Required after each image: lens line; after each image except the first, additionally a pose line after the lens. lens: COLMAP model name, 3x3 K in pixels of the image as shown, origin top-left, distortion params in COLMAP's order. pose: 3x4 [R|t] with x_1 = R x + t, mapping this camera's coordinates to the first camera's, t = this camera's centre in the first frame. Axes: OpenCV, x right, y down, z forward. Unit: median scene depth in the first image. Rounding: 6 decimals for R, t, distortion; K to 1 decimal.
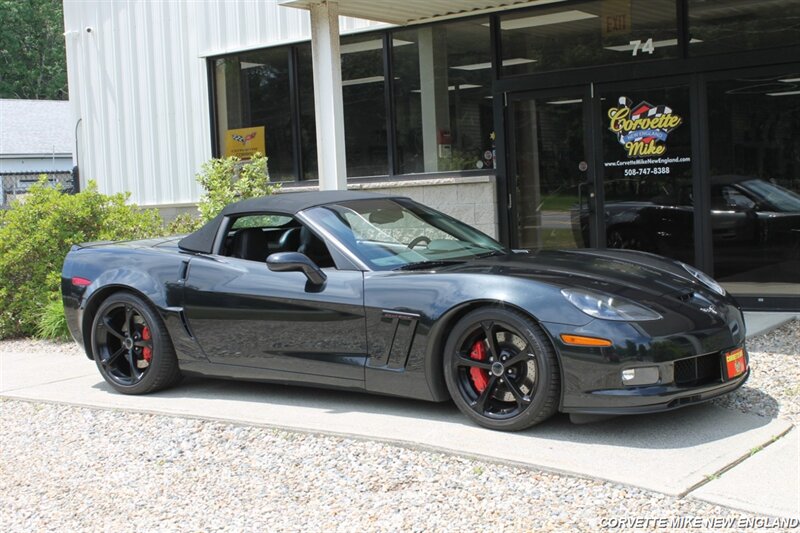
lens RADIAL K [[1129.3, 0, 400.0], [0, 1129.3, 266.5], [0, 0, 1]] dist [-0.036321, -0.016822]
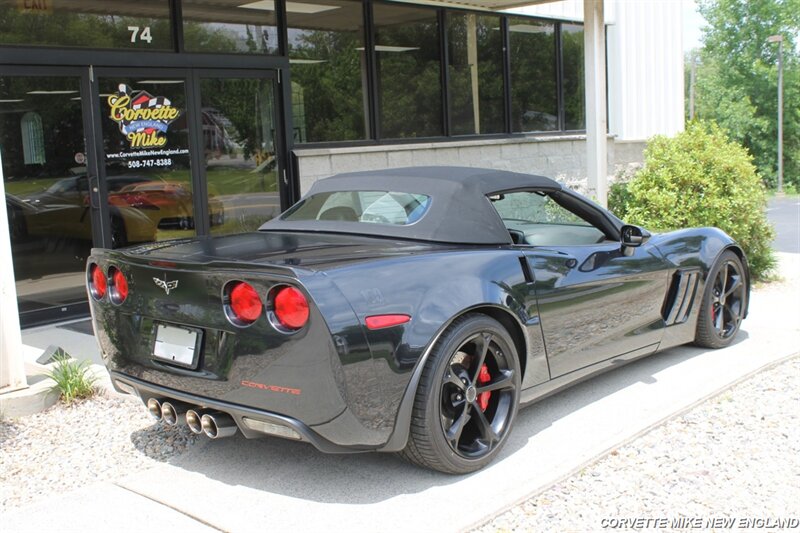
lens RADIAL K [[932.5, 0, 400.0], [0, 932.5, 266.5], [0, 0, 1]] dist [-0.078907, 0.062864]
pose [[0.122428, -0.095834, 0.987840, -0.556587], [0.104997, 0.990992, 0.083127, -0.039747], [-0.986908, 0.093544, 0.131387, 0.690527]]
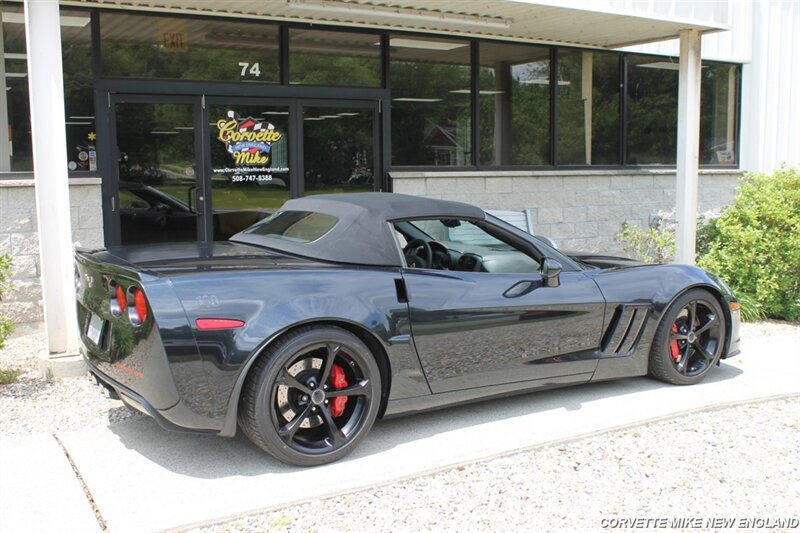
lens RADIAL K [[851.9, 0, 400.0], [0, 851.9, 266.5], [0, 0, 1]] dist [-0.125474, 0.164289]
pose [[0.395277, -0.065313, 0.916237, -0.518704], [0.049537, 0.997533, 0.049737, -0.030194], [-0.917225, 0.025728, 0.397537, 0.522374]]
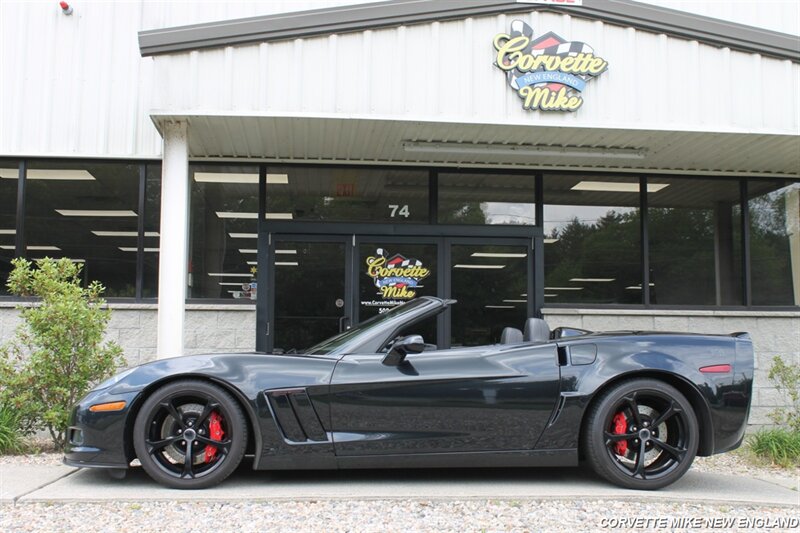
lens RADIAL K [[960.9, 0, 400.0], [0, 960.9, 266.5], [0, 0, 1]] dist [-0.075809, 0.069779]
pose [[0.749053, 0.116764, 0.652139, -0.467458], [-0.000461, 0.984438, -0.175733, 0.051942], [-0.662510, 0.131333, 0.737450, 0.222650]]
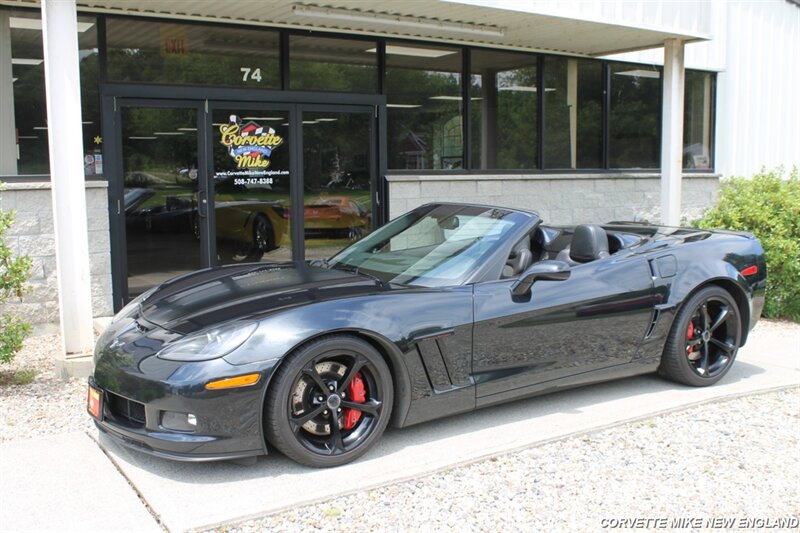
lens RADIAL K [[834.6, 0, 400.0], [0, 834.6, 266.5], [0, 0, 1]] dist [-0.126989, 0.145698]
pose [[0.358283, -0.063813, 0.931430, -0.536293], [0.051797, 0.997483, 0.048414, -0.030102], [-0.932175, 0.030899, 0.360686, 0.550972]]
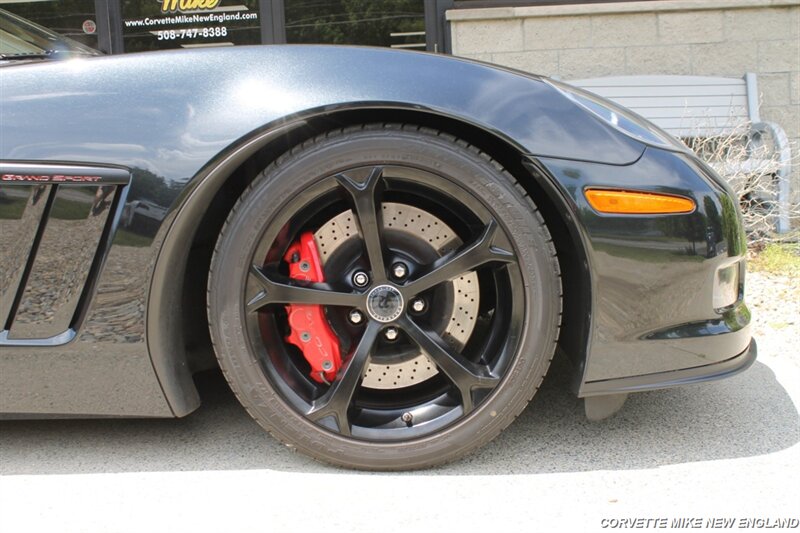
lens RADIAL K [[1040.3, 0, 400.0], [0, 1040.3, 266.5], [0, 0, 1]] dist [-0.073308, 0.040055]
pose [[0.807890, -0.067158, 0.585495, -0.058618], [0.050761, 0.997723, 0.044401, 0.036550], [-0.587143, -0.006151, 0.809460, 0.412466]]
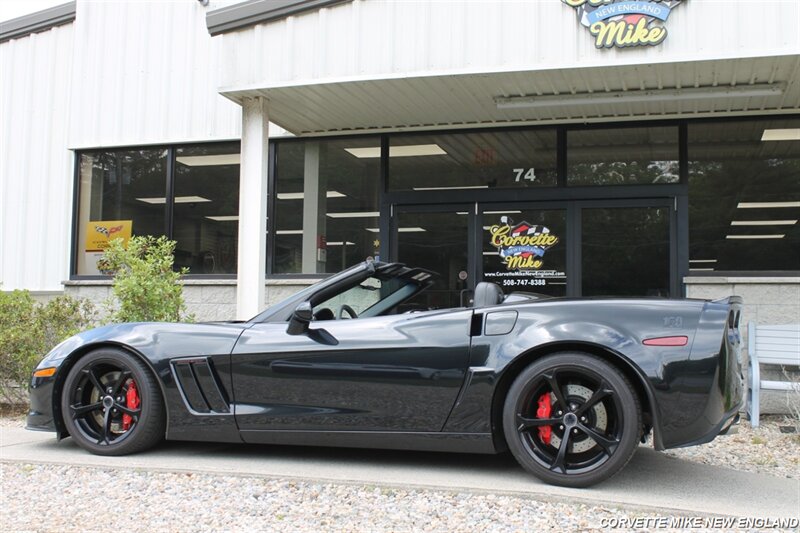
lens RADIAL K [[960.9, 0, 400.0], [0, 960.9, 266.5], [0, 0, 1]] dist [-0.075809, 0.069779]
pose [[0.942462, 0.085183, 0.323279, -0.213112], [-0.037807, 0.987948, -0.150101, 0.049709], [-0.332169, 0.129242, 0.934324, 0.136736]]
